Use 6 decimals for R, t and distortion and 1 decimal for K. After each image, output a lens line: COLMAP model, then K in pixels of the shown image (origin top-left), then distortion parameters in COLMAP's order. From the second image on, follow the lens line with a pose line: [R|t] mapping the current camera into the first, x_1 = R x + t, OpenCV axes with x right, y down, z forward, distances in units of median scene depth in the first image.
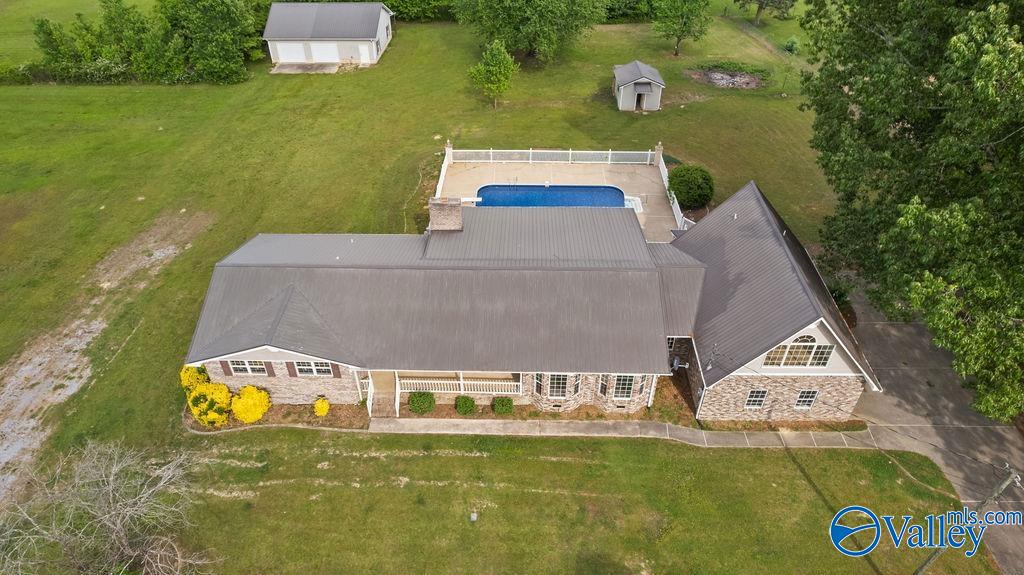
lens RADIAL K [[662.0, 0, 512.0], [0, 662.0, 287.5], [0, 0, 1]] dist [-0.023132, 0.004710]
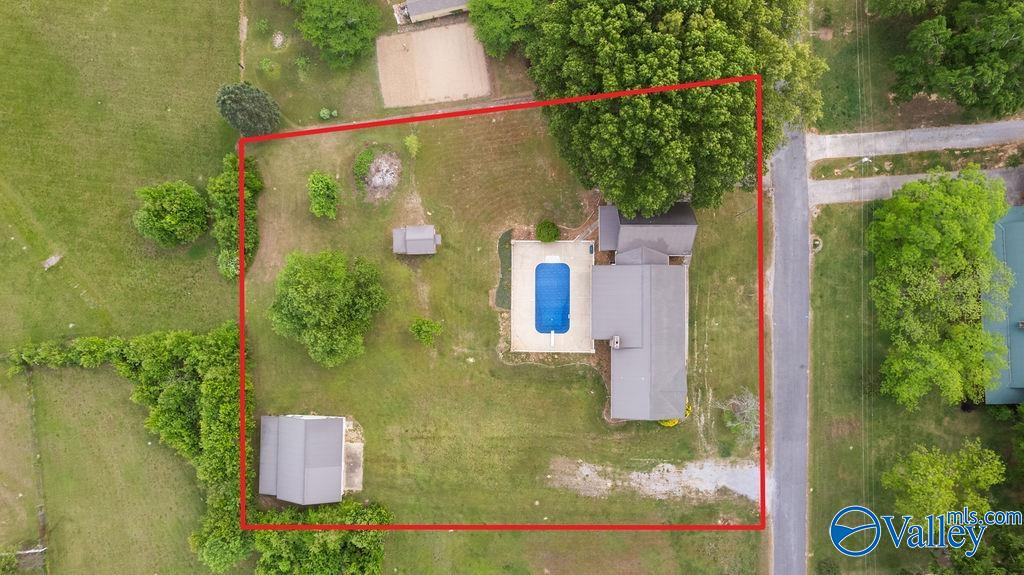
lens RADIAL K [[662.0, 0, 512.0], [0, 662.0, 287.5], [0, 0, 1]] dist [-0.023132, 0.004710]
pose [[-0.015378, -0.999452, 0.029297, 0.022030], [0.631672, 0.013002, 0.775126, -1.301172], [-0.775083, 0.030426, 0.631127, -0.166060]]
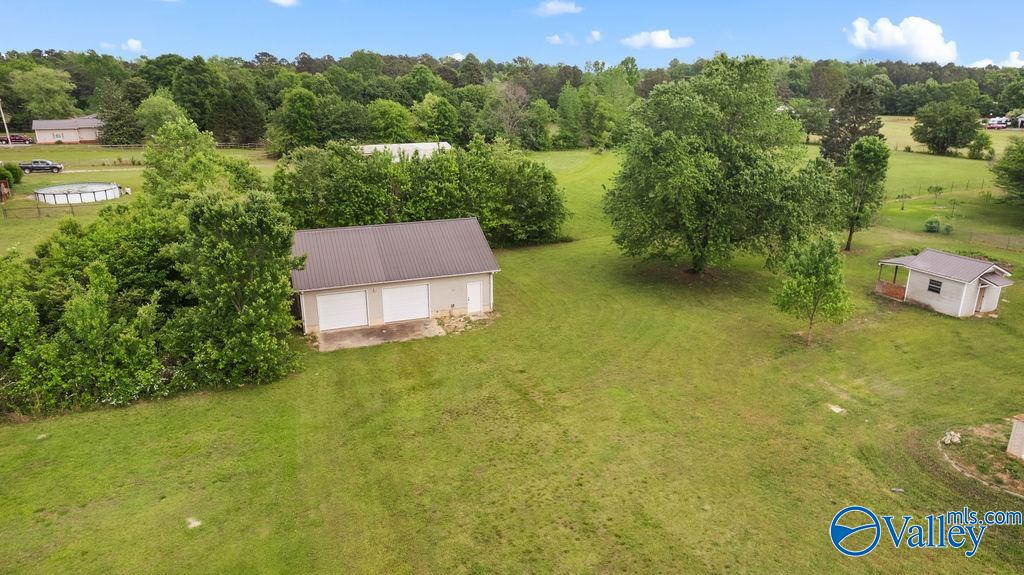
lens RADIAL K [[662.0, 0, 512.0], [0, 662.0, 287.5], [0, 0, 1]] dist [-0.023132, 0.004710]
pose [[0.911996, -0.110069, 0.395156, -0.456620], [0.246088, 0.917528, -0.312383, -0.185298], [-0.328183, 0.382135, 0.863868, 0.519347]]
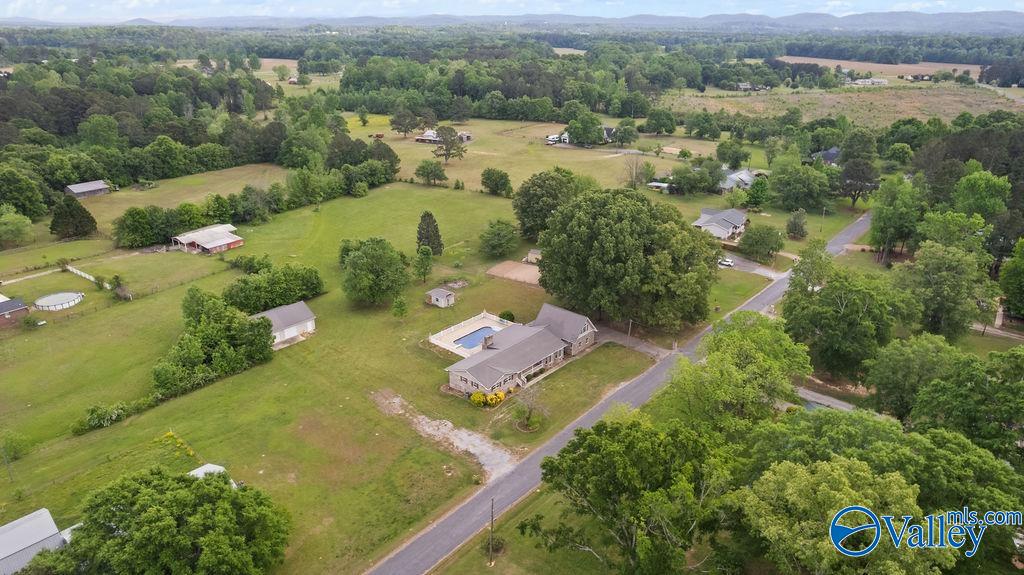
lens RADIAL K [[662.0, 0, 512.0], [0, 662.0, 287.5], [0, 0, 1]] dist [-0.023132, 0.004710]
pose [[0.636885, -0.276135, 0.719811, -1.328649], [0.474961, 0.875969, -0.084202, -0.001565], [-0.607281, 0.395509, 0.689045, -0.841601]]
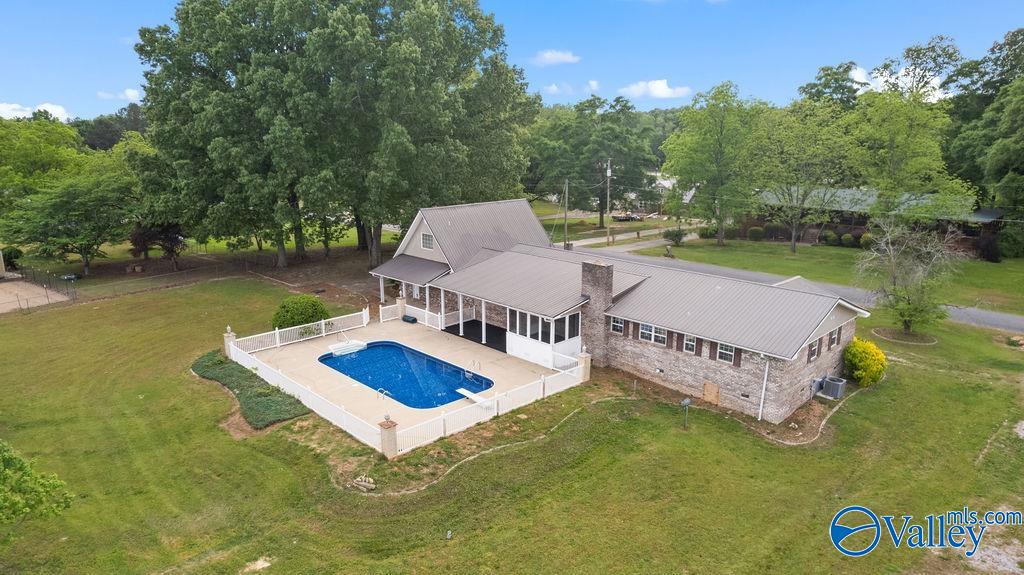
lens RADIAL K [[662.0, 0, 512.0], [0, 662.0, 287.5], [0, 0, 1]] dist [-0.023132, 0.004710]
pose [[-0.711839, -0.154792, 0.685073, -0.383178], [0.444288, 0.656210, 0.609916, -0.424838], [-0.543962, 0.738531, -0.398343, 0.817979]]
